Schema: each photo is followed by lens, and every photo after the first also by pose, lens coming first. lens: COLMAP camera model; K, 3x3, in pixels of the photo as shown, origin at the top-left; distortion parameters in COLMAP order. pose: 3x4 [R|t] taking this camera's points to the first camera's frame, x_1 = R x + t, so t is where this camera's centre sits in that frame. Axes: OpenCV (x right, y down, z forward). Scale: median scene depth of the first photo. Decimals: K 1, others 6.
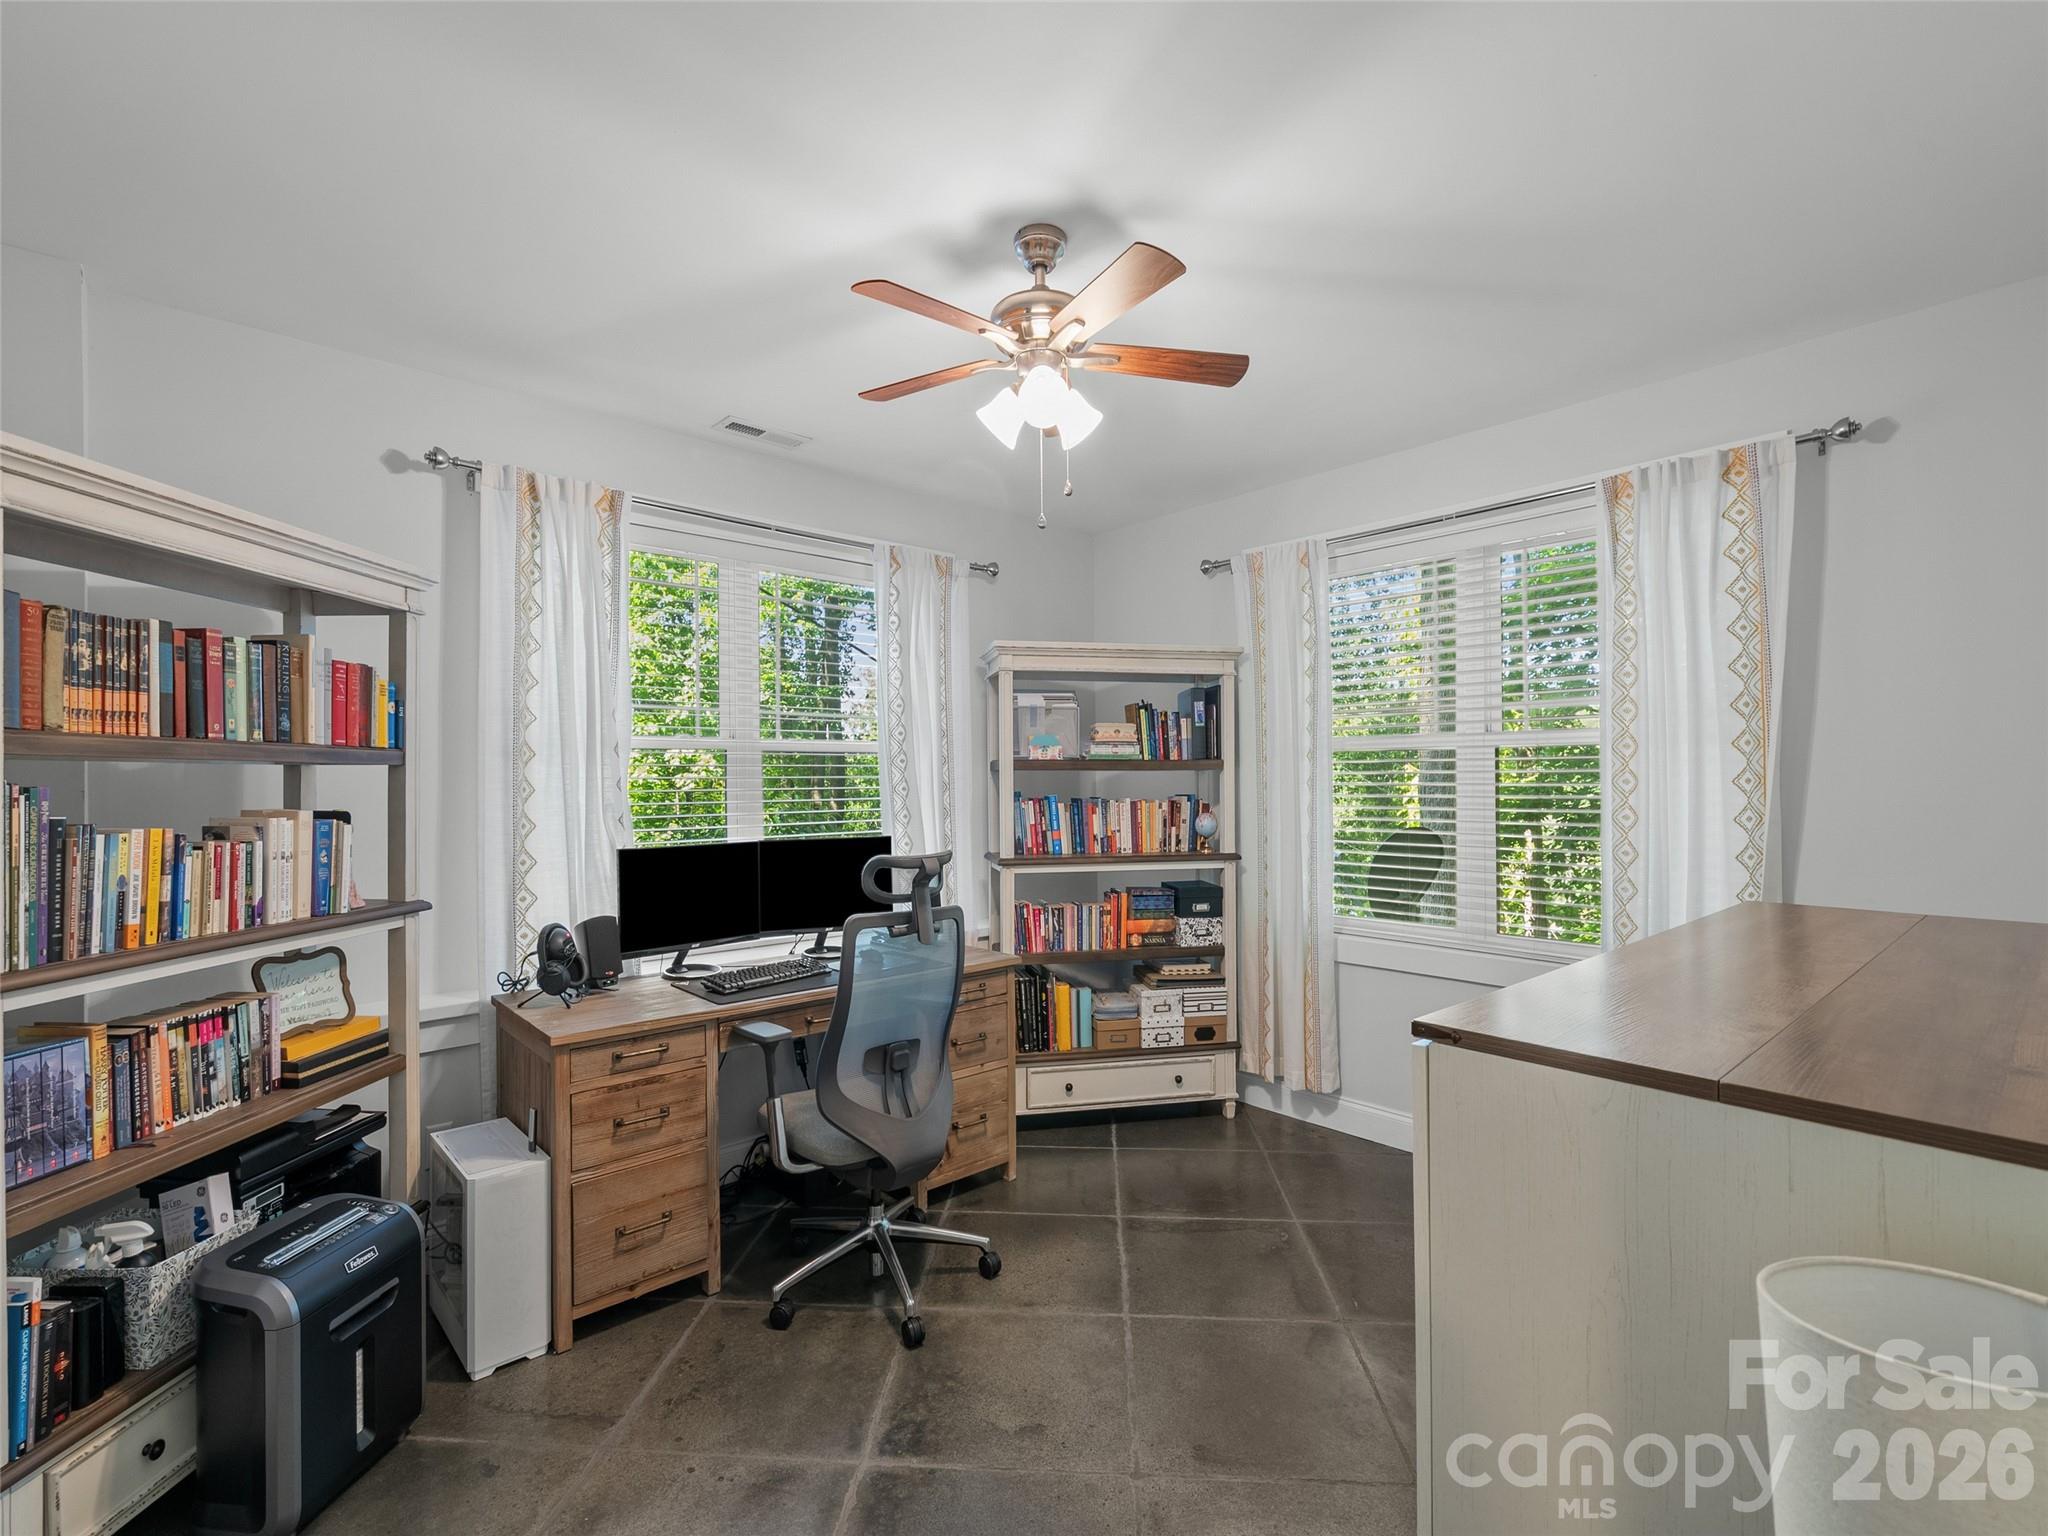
lens RADIAL K [[934.8, 0, 1031.1], [0, 934.8, 797.9], [0, 0, 1]] dist [-0.003399, 0.000383]
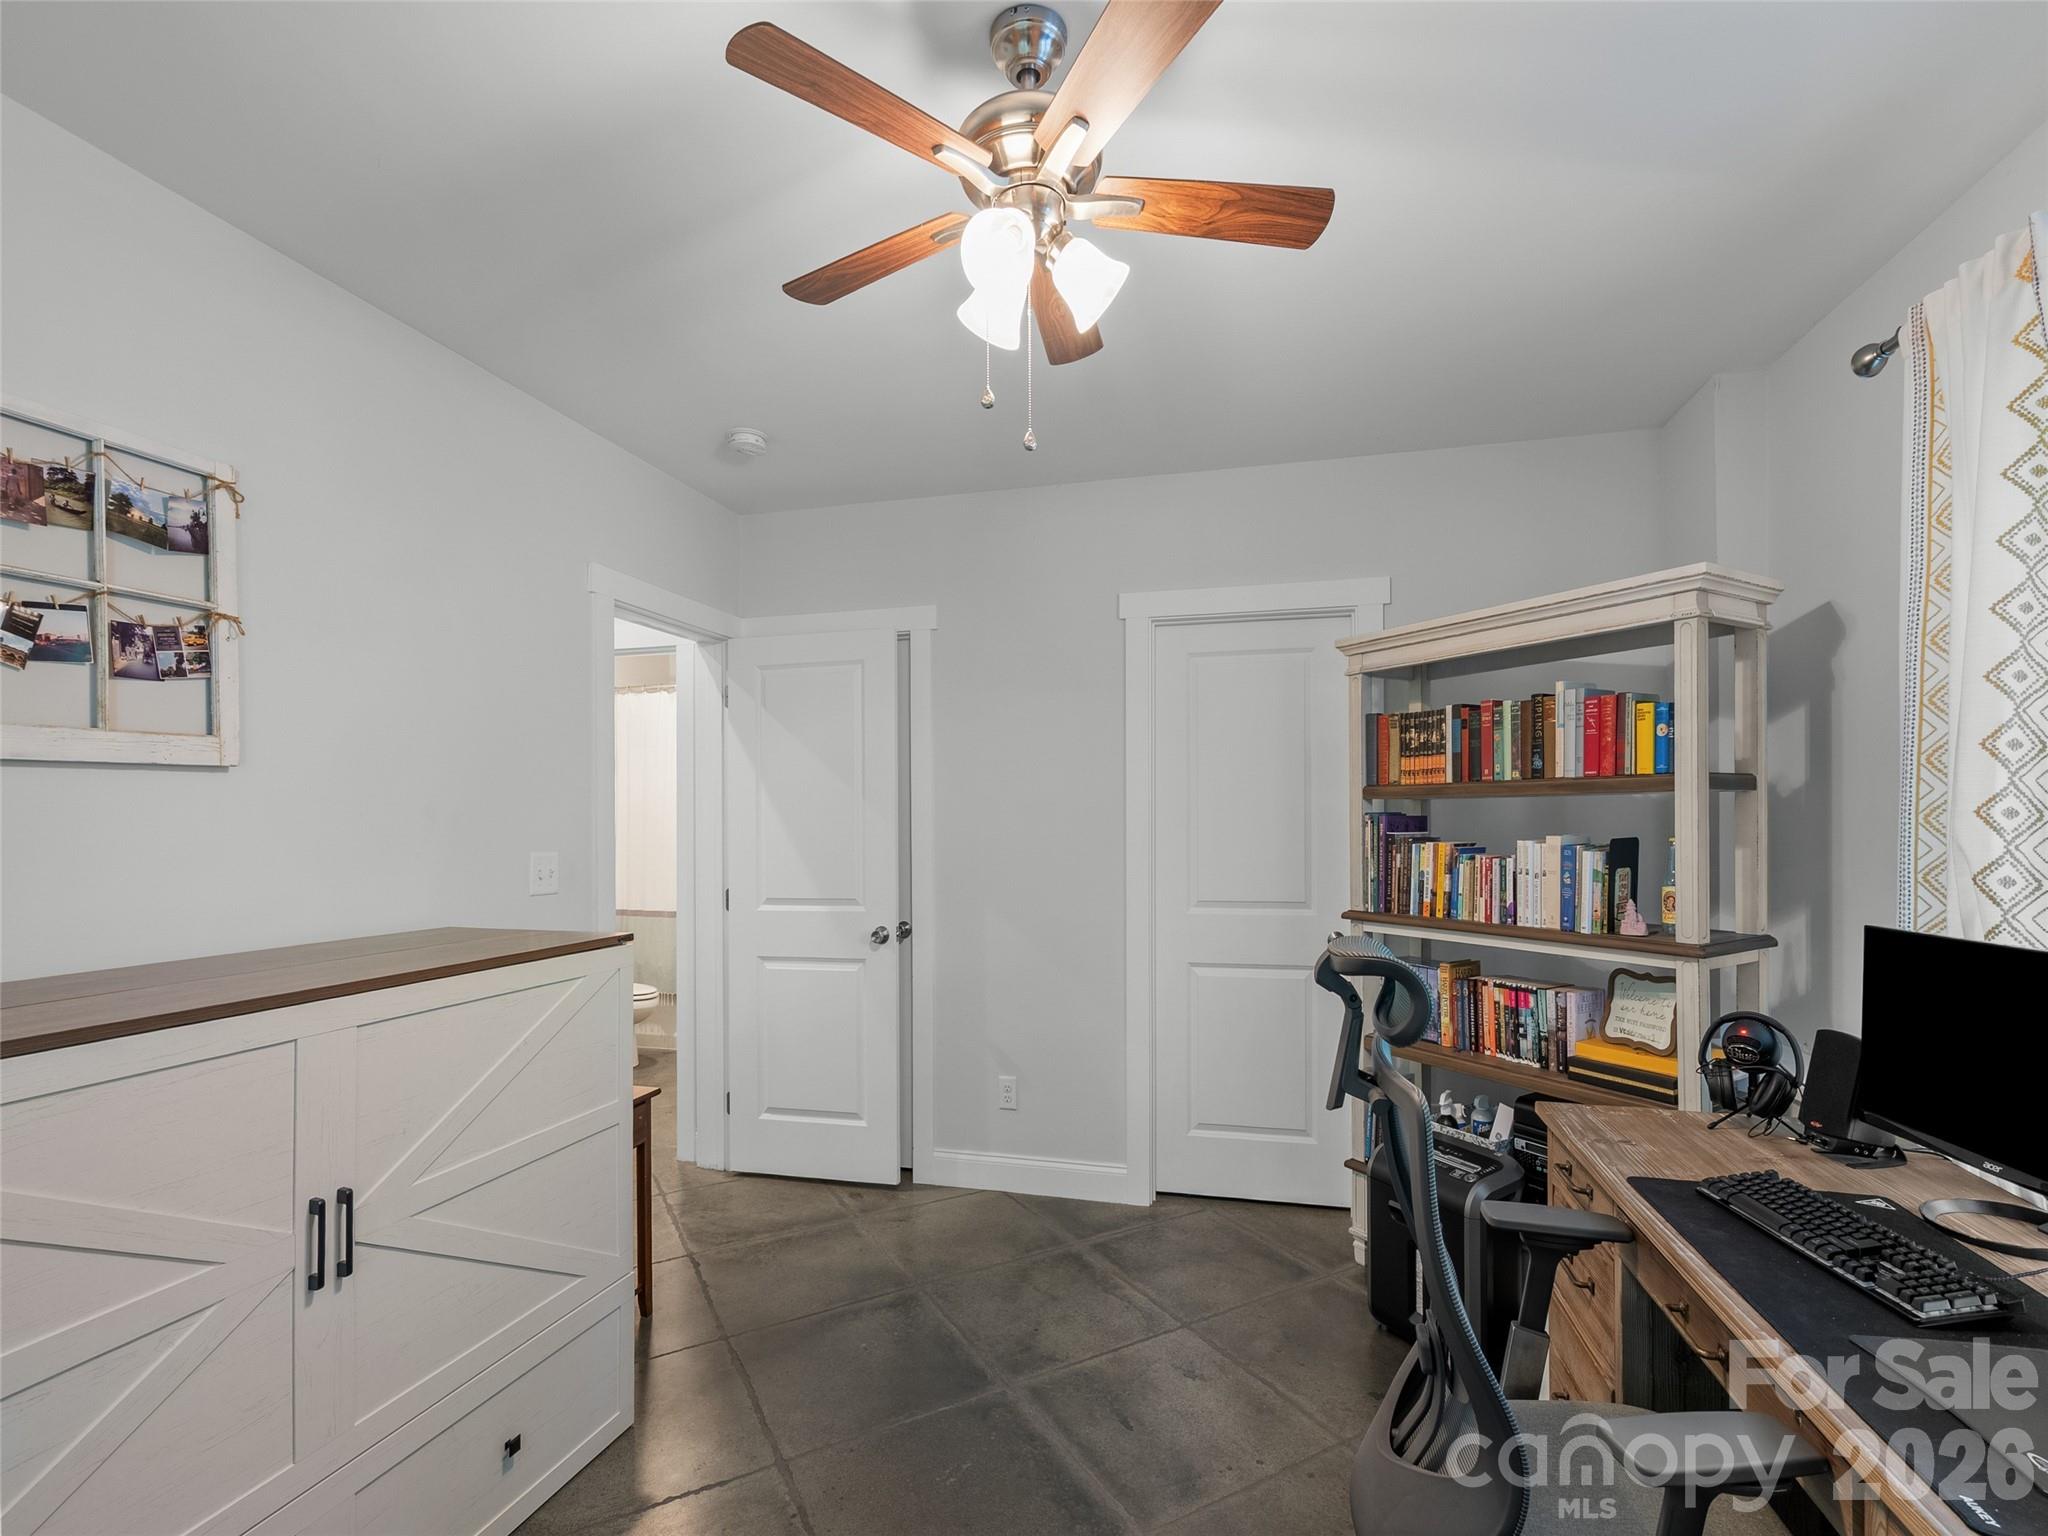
lens RADIAL K [[934.8, 0, 1031.1], [0, 934.8, 797.9], [0, 0, 1]] dist [-0.003399, 0.000383]
pose [[-0.829814, 0.003188, -0.558031, 0.456044], [0.005285, 0.999984, -0.002146, -0.039203], [0.558015, -0.004730, -0.829817, 1.804570]]
